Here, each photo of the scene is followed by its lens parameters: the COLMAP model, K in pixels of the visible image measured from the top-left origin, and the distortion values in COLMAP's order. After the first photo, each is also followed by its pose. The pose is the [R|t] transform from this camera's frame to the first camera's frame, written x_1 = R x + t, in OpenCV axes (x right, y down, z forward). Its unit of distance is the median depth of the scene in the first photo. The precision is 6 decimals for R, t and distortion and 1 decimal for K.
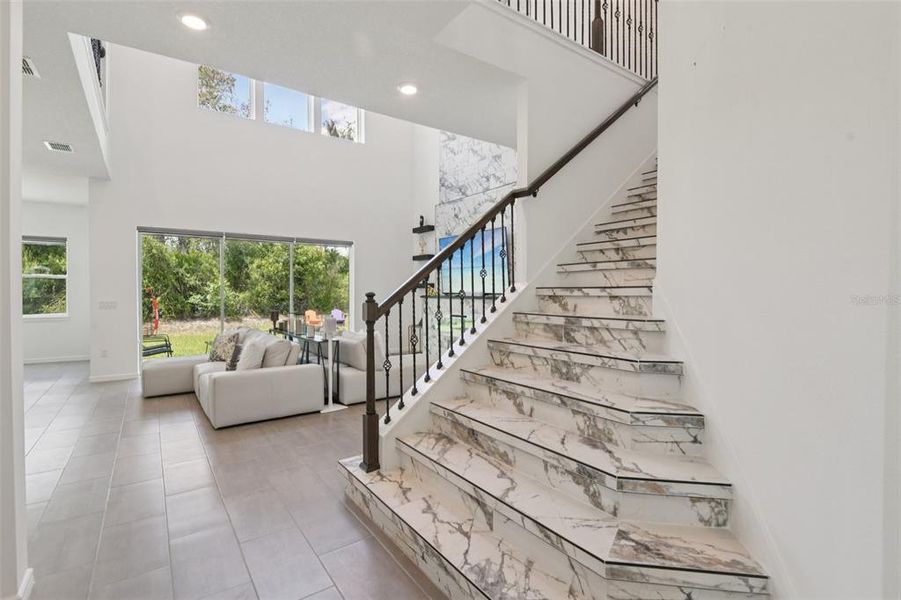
lens RADIAL K [[414.4, 0, 457.2], [0, 414.4, 294.4], [0, 0, 1]] dist [0.003362, -0.013452]
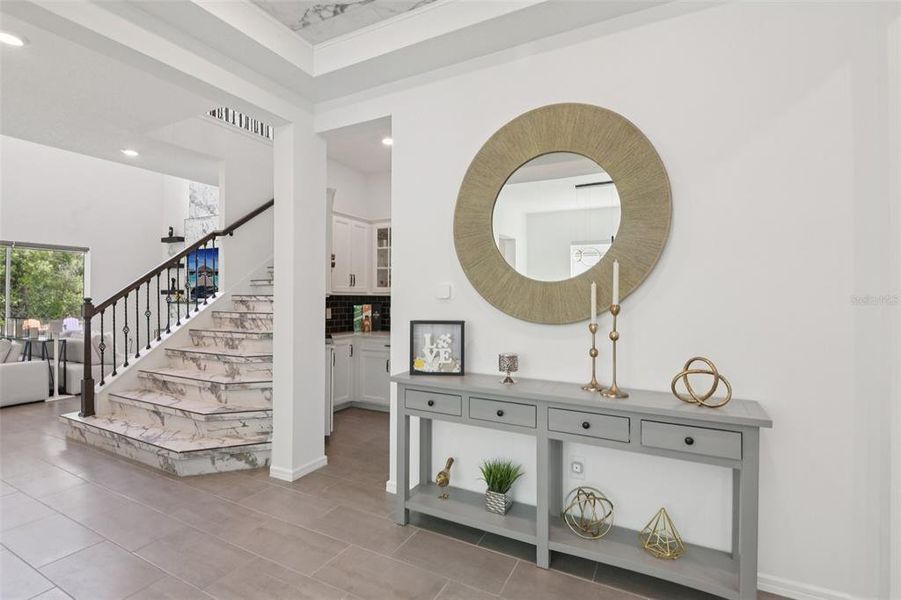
lens RADIAL K [[414.4, 0, 457.2], [0, 414.4, 294.4], [0, 0, 1]] dist [0.003362, -0.013452]
pose [[0.892902, 0.007246, 0.450194, 0.273608], [0.000402, 0.999857, -0.016890, 0.007451], [-0.450252, 0.015263, 0.892771, -0.819409]]
